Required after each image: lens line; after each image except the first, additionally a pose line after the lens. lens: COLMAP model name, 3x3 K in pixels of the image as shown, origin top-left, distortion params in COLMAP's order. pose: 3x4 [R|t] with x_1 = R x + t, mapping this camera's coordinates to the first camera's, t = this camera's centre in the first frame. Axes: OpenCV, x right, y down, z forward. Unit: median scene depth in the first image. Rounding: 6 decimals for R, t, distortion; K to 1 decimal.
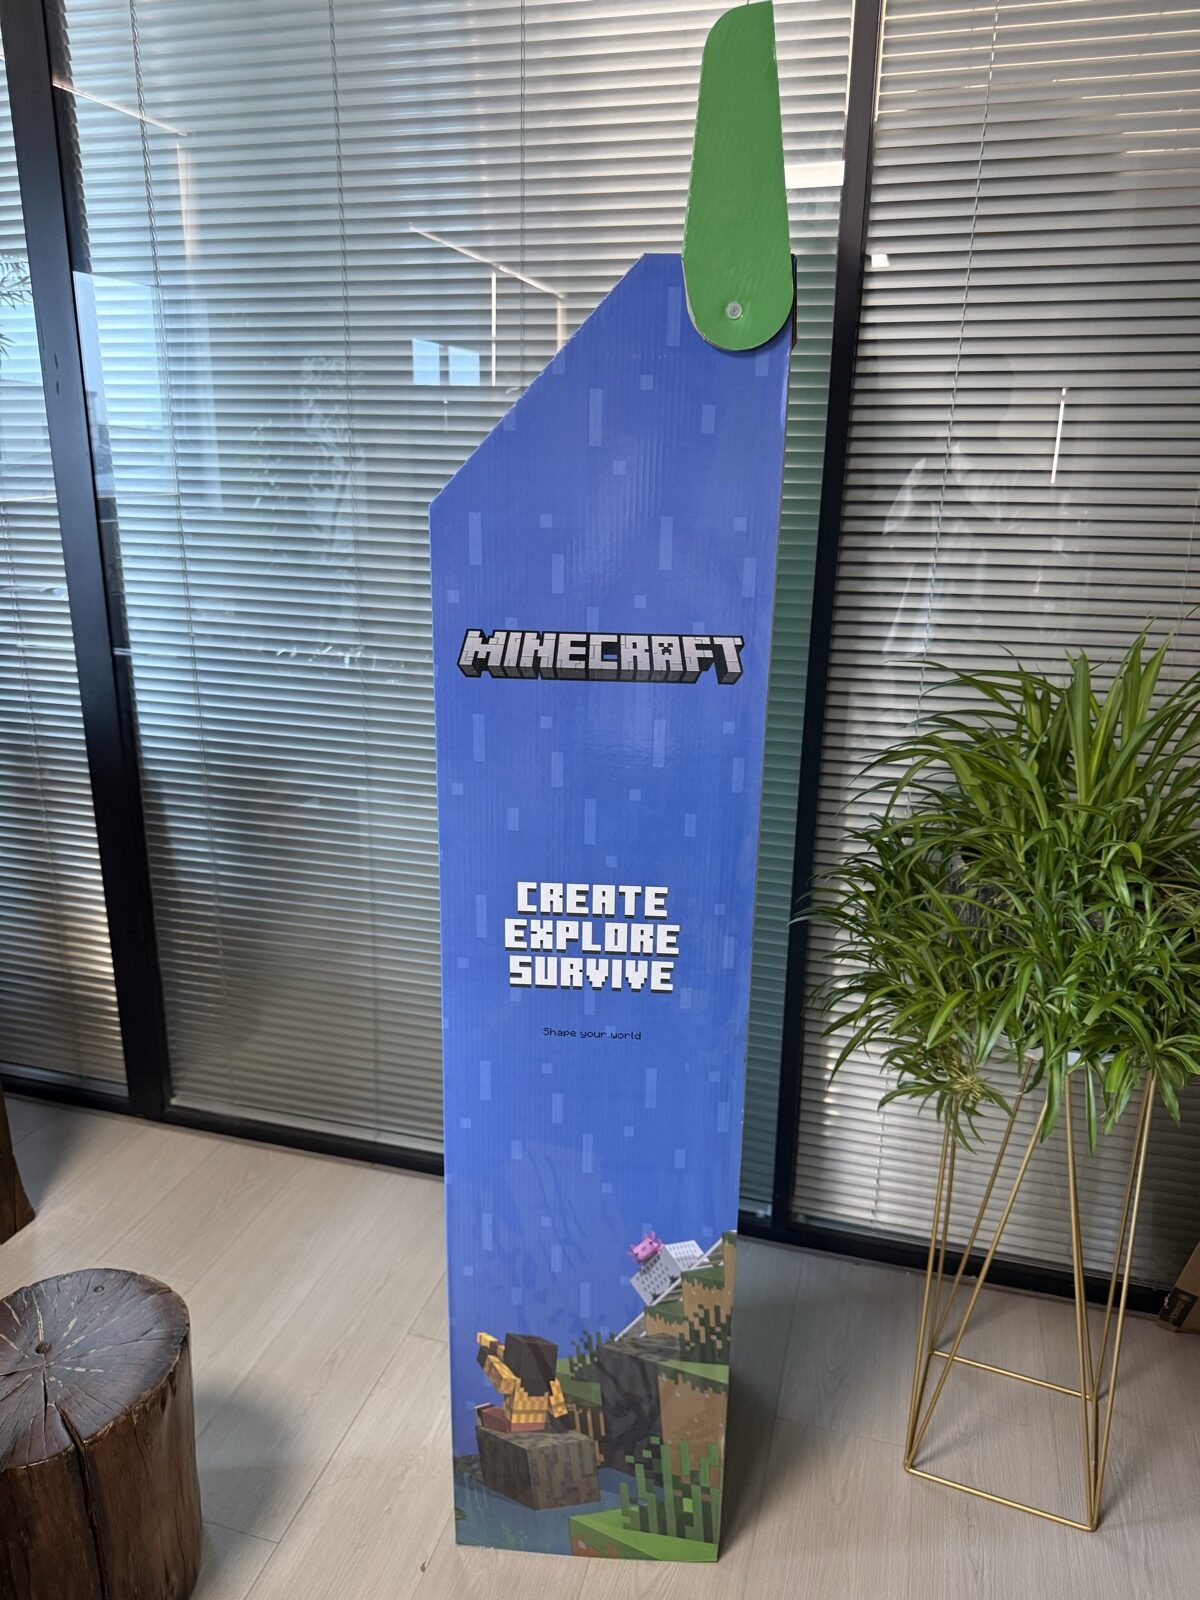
lens RADIAL K [[1178.1, 0, 598.2], [0, 1178.1, 810.7], [0, 0, 1]] dist [0.012198, -0.018674]
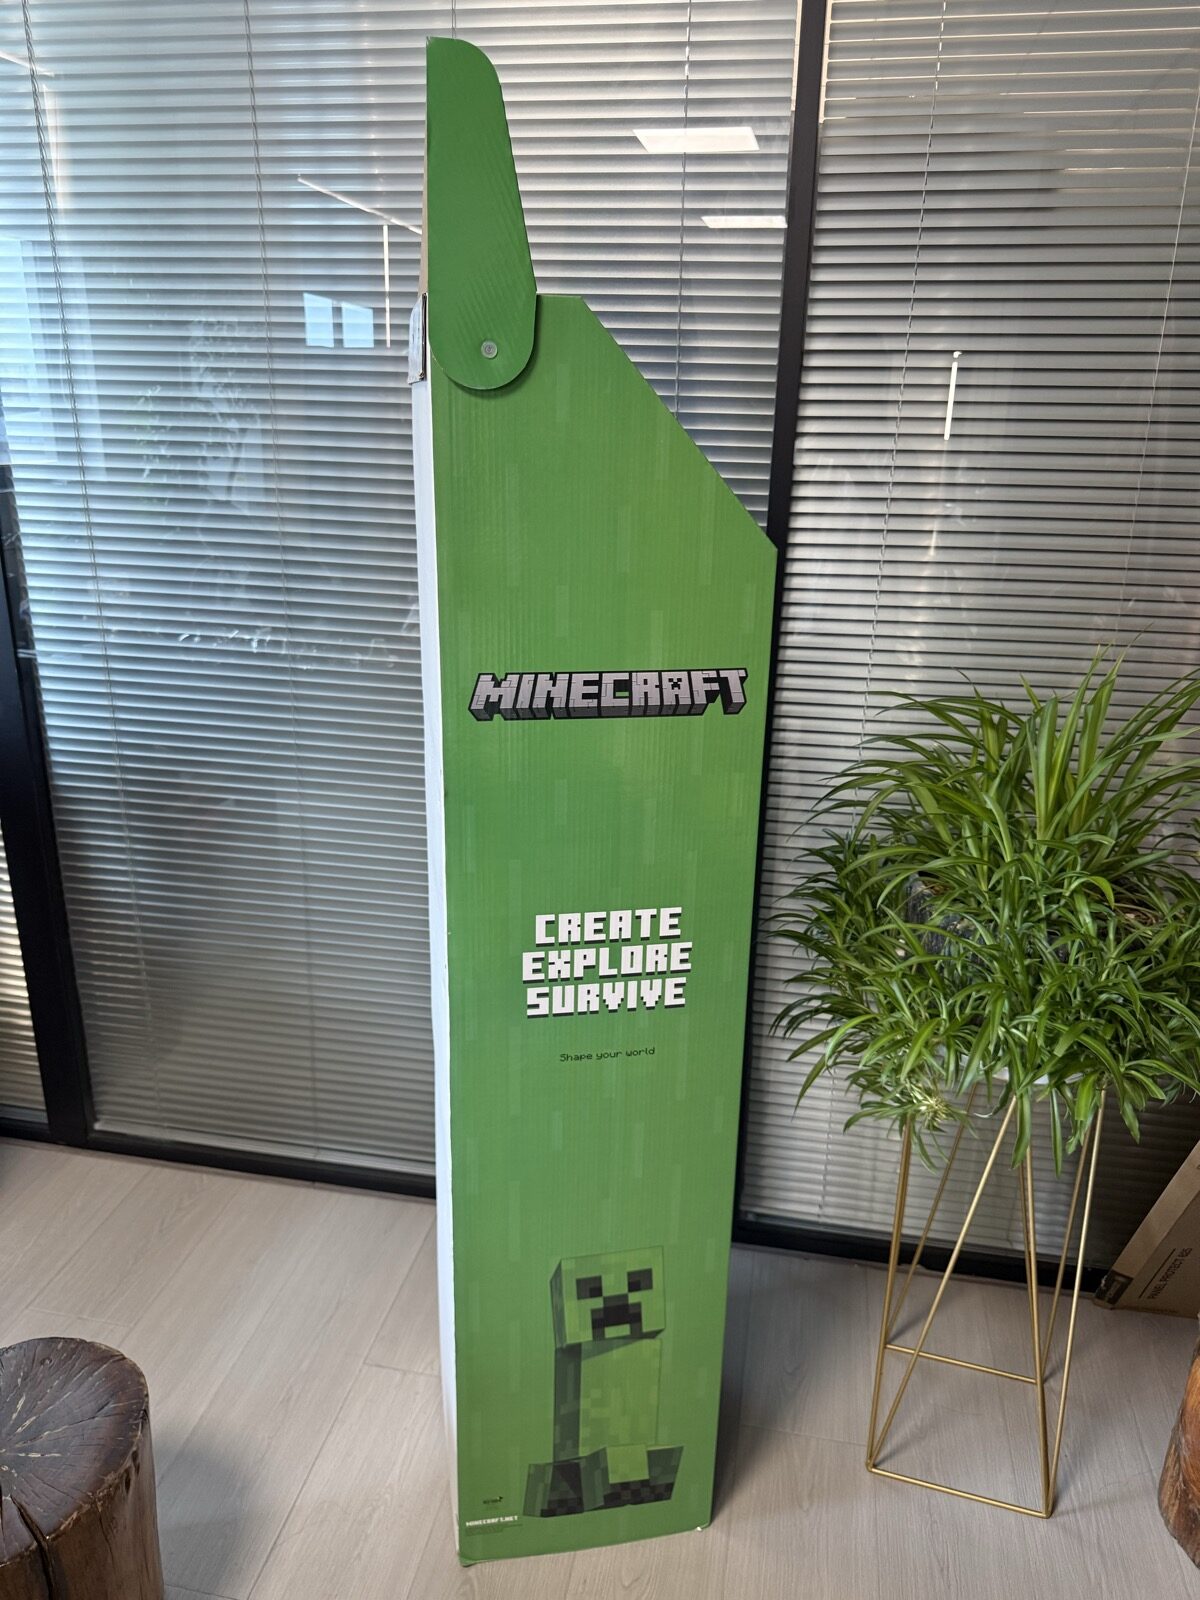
lens RADIAL K [[1178.1, 0, 612.3], [0, 1178.1, 801.0], [0, 0, 1]] dist [0.012198, -0.018674]
pose [[0.994894, -0.024791, 0.097831, -0.040036], [0.021497, 0.999171, 0.034586, -0.053076], [-0.098607, -0.032307, 0.994602, 0.019970]]
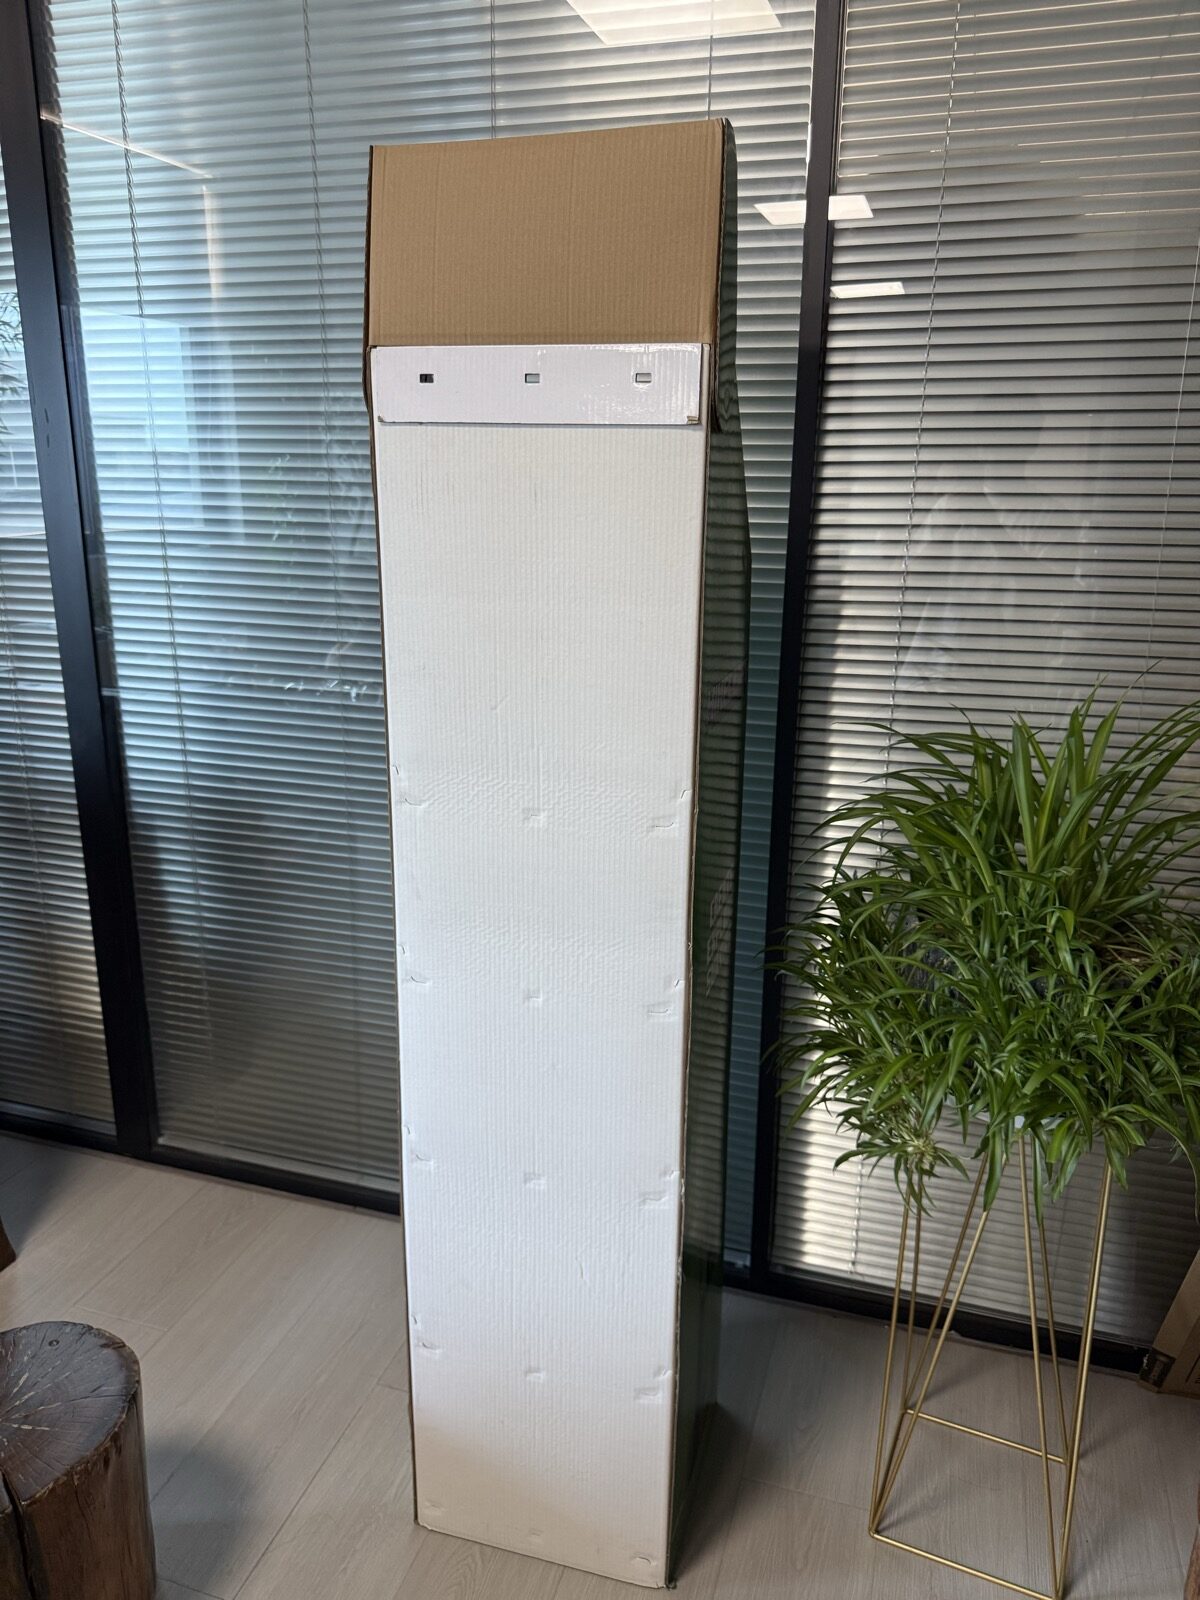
lens RADIAL K [[1178.1, 0, 608.0], [0, 1178.1, 799.4], [0, 0, 1]] dist [0.012198, -0.018674]
pose [[0.999761, 0.003190, -0.021651, 0.053304], [-0.003738, 0.999672, -0.025329, -0.025650], [0.021563, 0.025404, 0.999445, -0.003537]]
